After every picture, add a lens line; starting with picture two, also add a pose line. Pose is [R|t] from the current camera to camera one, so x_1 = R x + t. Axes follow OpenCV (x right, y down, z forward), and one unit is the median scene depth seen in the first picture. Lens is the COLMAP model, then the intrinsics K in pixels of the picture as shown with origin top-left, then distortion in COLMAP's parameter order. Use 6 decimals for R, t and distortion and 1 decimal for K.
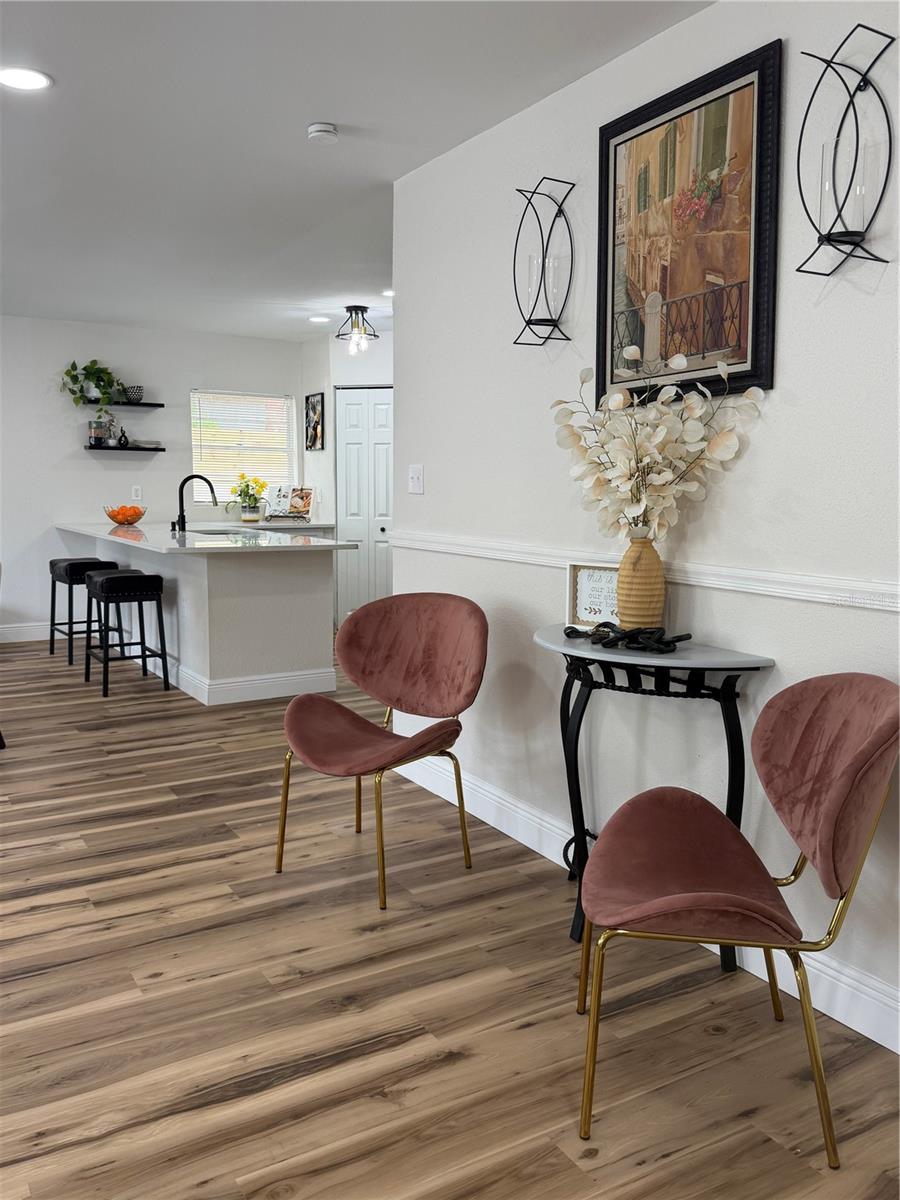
lens RADIAL K [[965.8, 0, 450.0], [0, 965.8, 600.0], [0, 0, 1]] dist [0.051907, -0.078957]
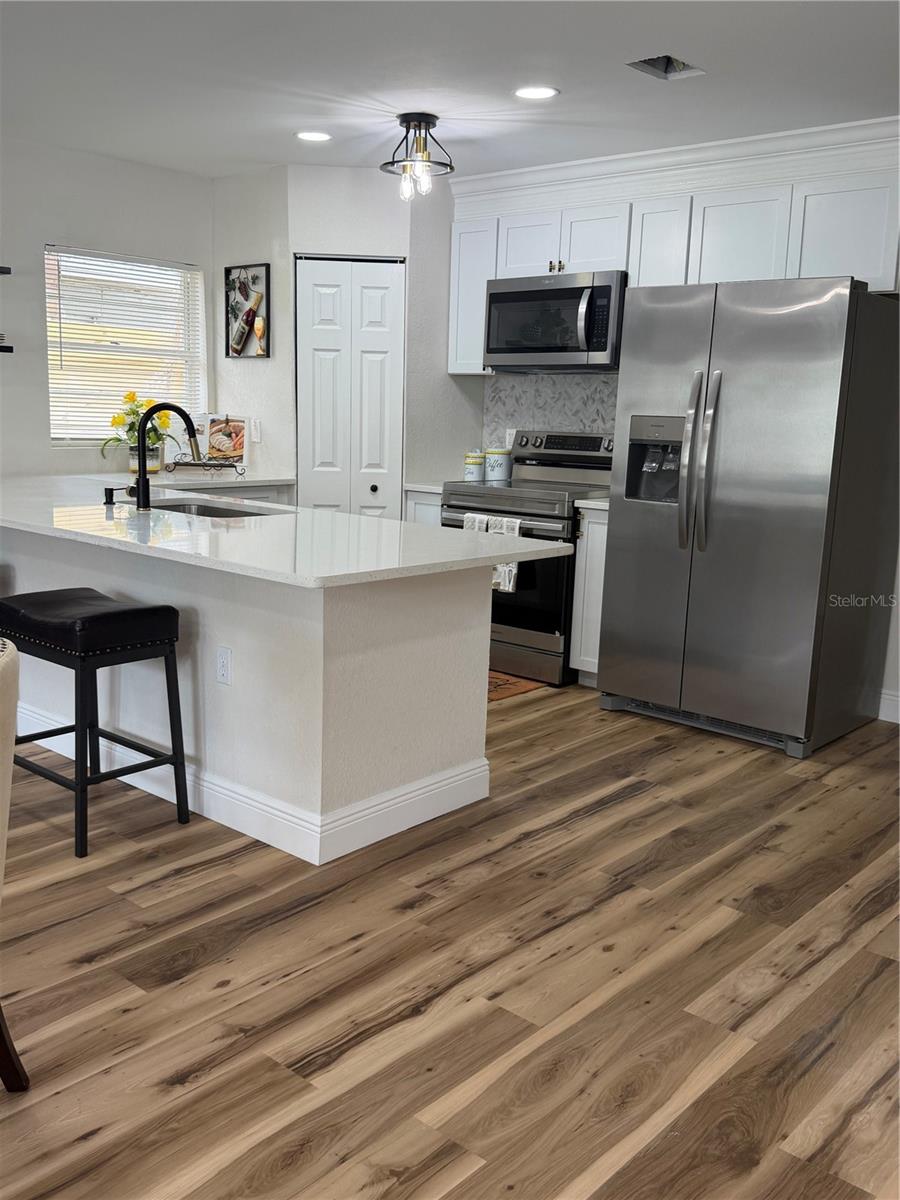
lens RADIAL K [[1069.7, 0, 474.1], [0, 1069.7, 610.8], [0, 0, 1]] dist [0.129091, -0.440212]
pose [[0.950793, -0.036014, 0.307725, -0.656531], [0.012401, 0.996849, 0.078348, -0.133423], [-0.309577, -0.070677, 0.948244, 0.847027]]
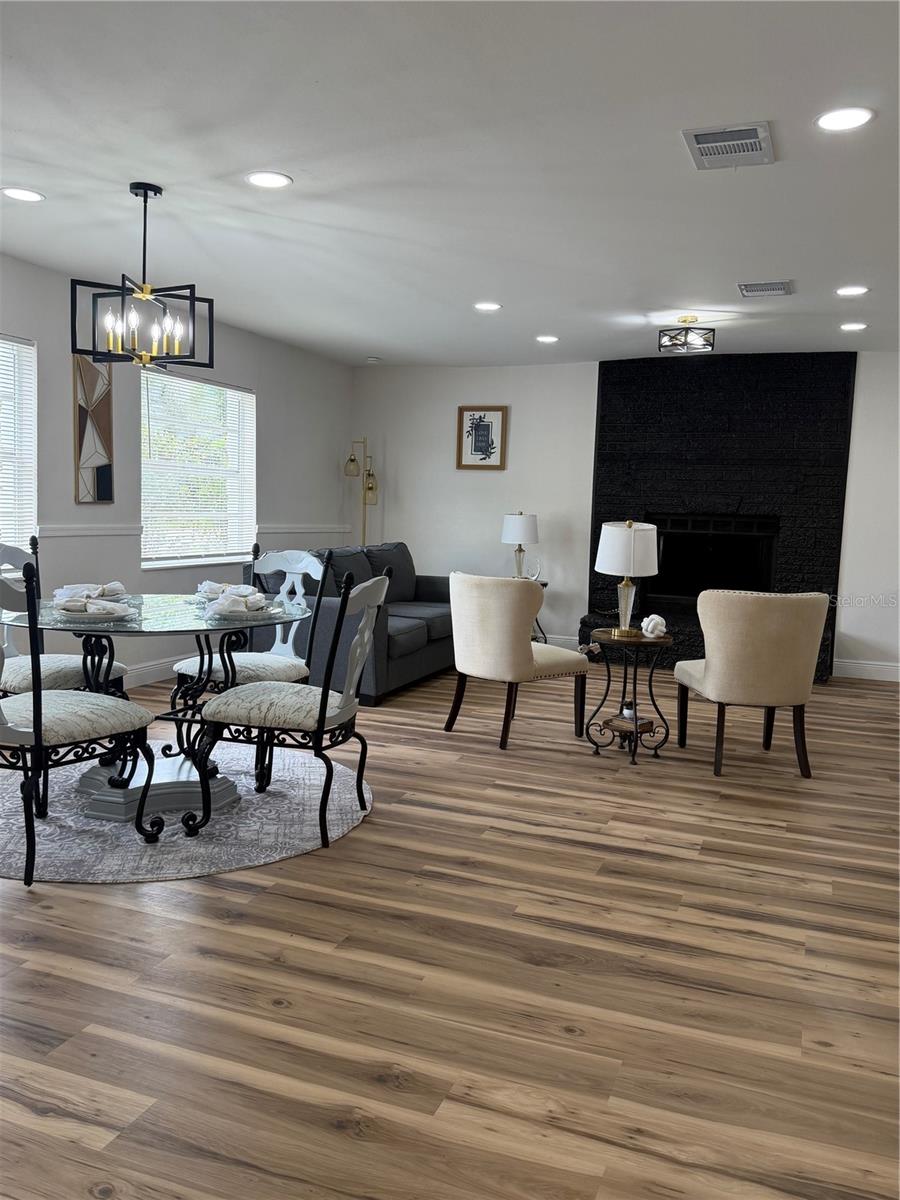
lens RADIAL K [[965.8, 0, 450.0], [0, 965.8, 600.0], [0, 0, 1]] dist [0.051907, -0.078957]
pose [[0.615038, 0.087368, -0.783642, 0.151524], [-0.117681, 0.992882, 0.018334, -0.013096], [0.779666, 0.080943, 0.620942, 0.086851]]
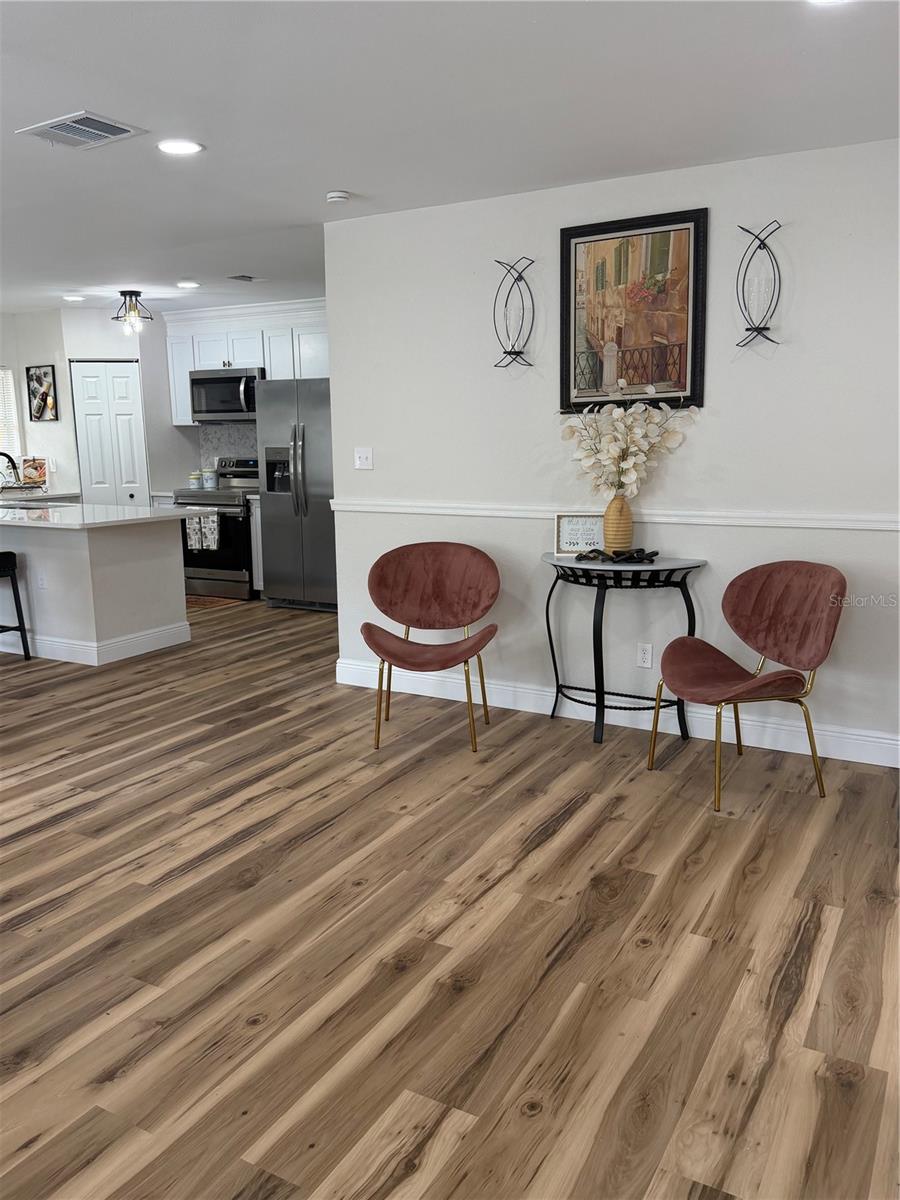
lens RADIAL K [[910.6, 0, 450.0], [0, 910.6, 600.0], [0, 0, 1]] dist [0.206309, -0.465961]
pose [[0.872303, -0.105672, 0.477410, -0.760360], [0.077902, 0.993932, 0.077662, -0.029356], [-0.482720, -0.030554, 0.875242, -0.220697]]
